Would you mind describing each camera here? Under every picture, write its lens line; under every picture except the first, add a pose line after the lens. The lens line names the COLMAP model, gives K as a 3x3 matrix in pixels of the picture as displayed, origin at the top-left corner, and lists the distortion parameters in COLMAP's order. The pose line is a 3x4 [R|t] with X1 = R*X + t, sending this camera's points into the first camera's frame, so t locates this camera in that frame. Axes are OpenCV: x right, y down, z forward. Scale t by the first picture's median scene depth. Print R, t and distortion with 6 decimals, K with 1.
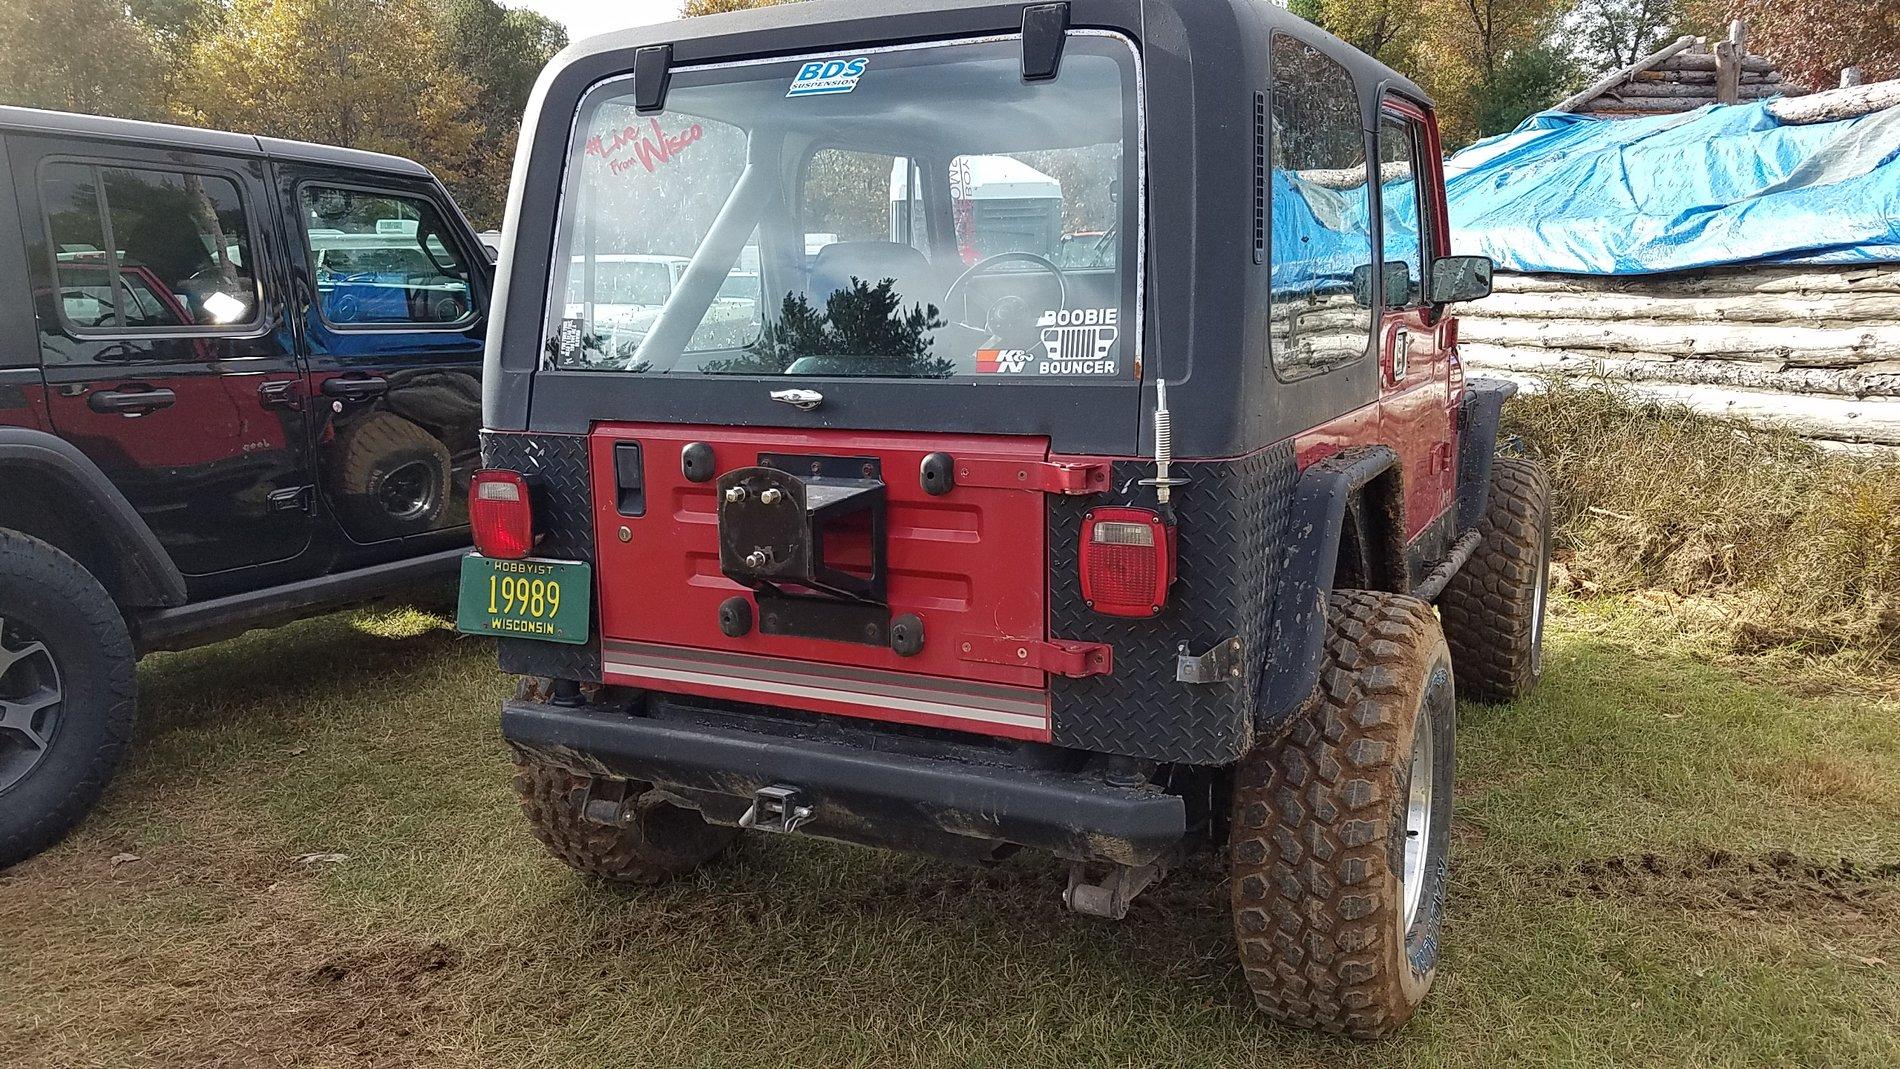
lens RADIAL K [[1317.3, 0, 943.1], [0, 1317.3, 523.8], [0, 0, 1]] dist [0.043518, -0.075999]
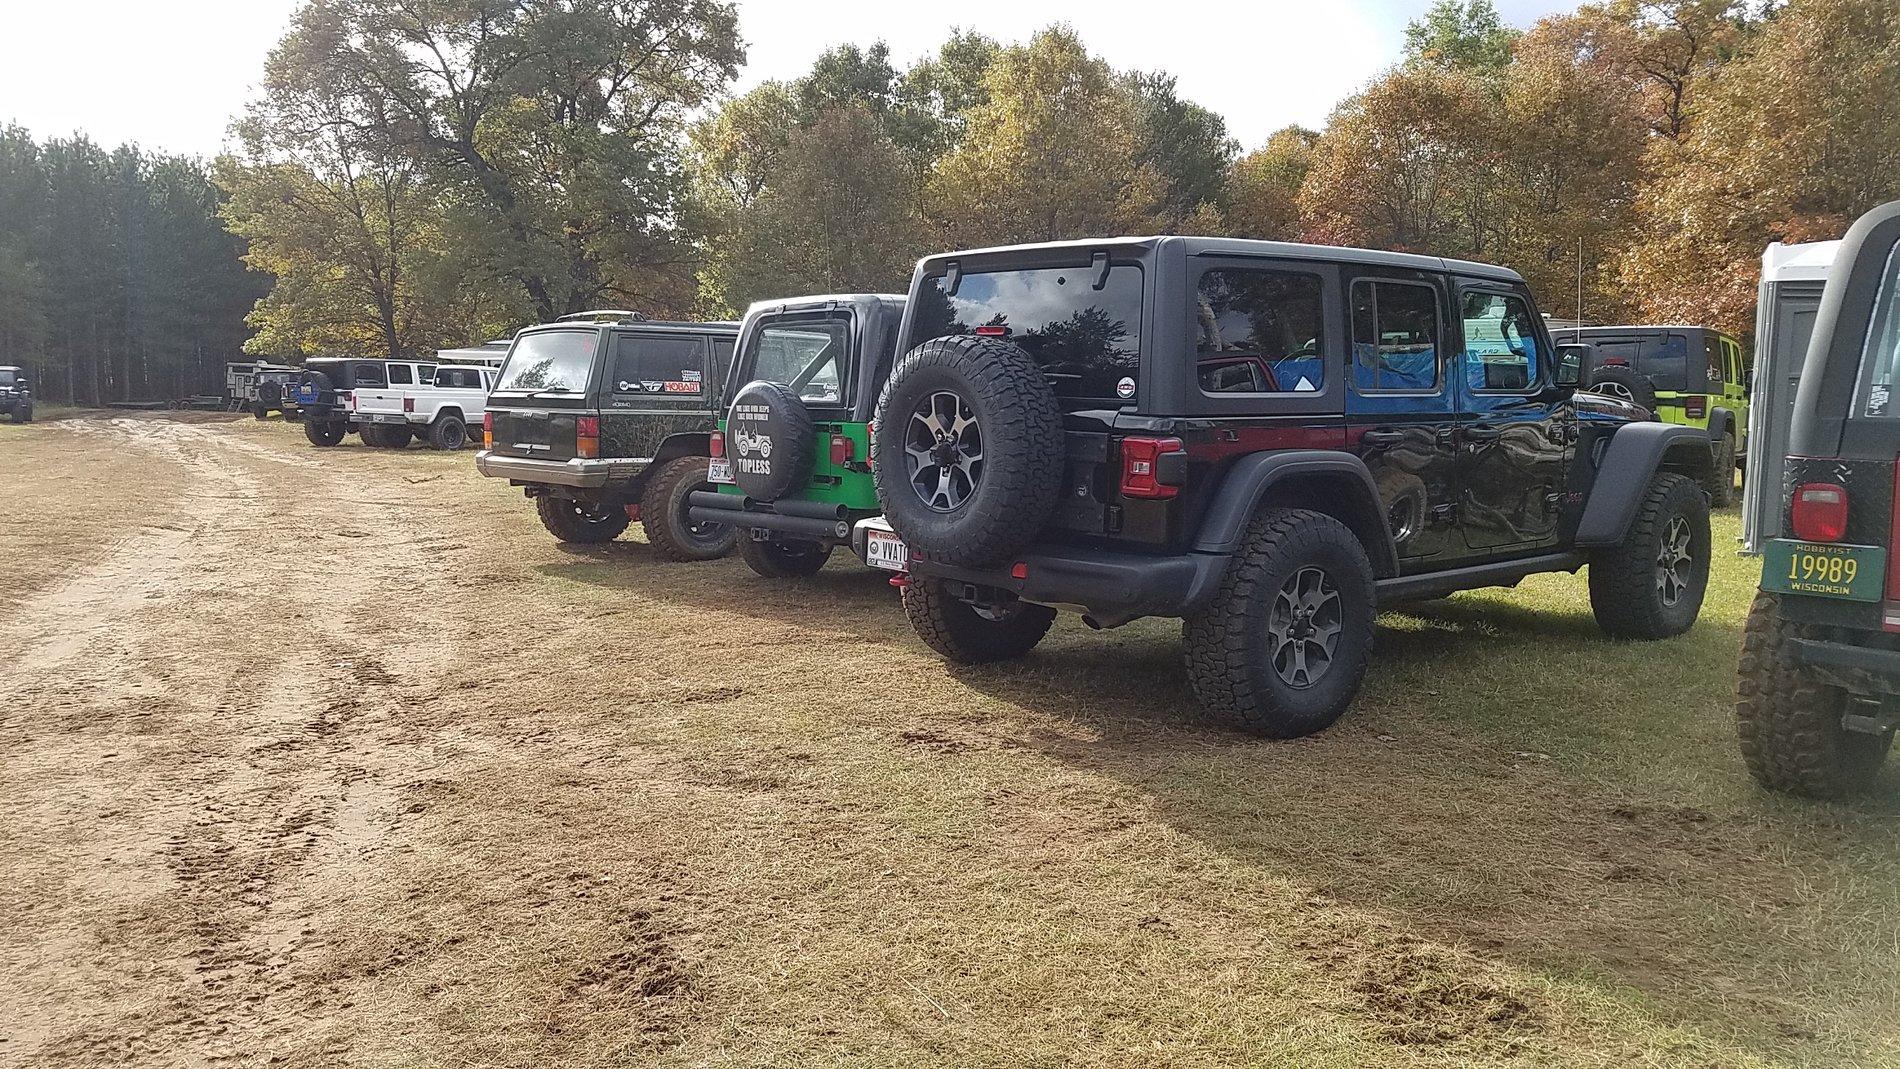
lens RADIAL K [[1317.3, 0, 943.1], [0, 1317.3, 523.8], [0, 0, 1]] dist [0.043518, -0.075999]
pose [[0.899664, 0.054065, -0.433223, -0.565272], [-0.078149, 0.996219, -0.037965, 0.138653], [0.429532, 0.068011, 0.900487, -0.772453]]
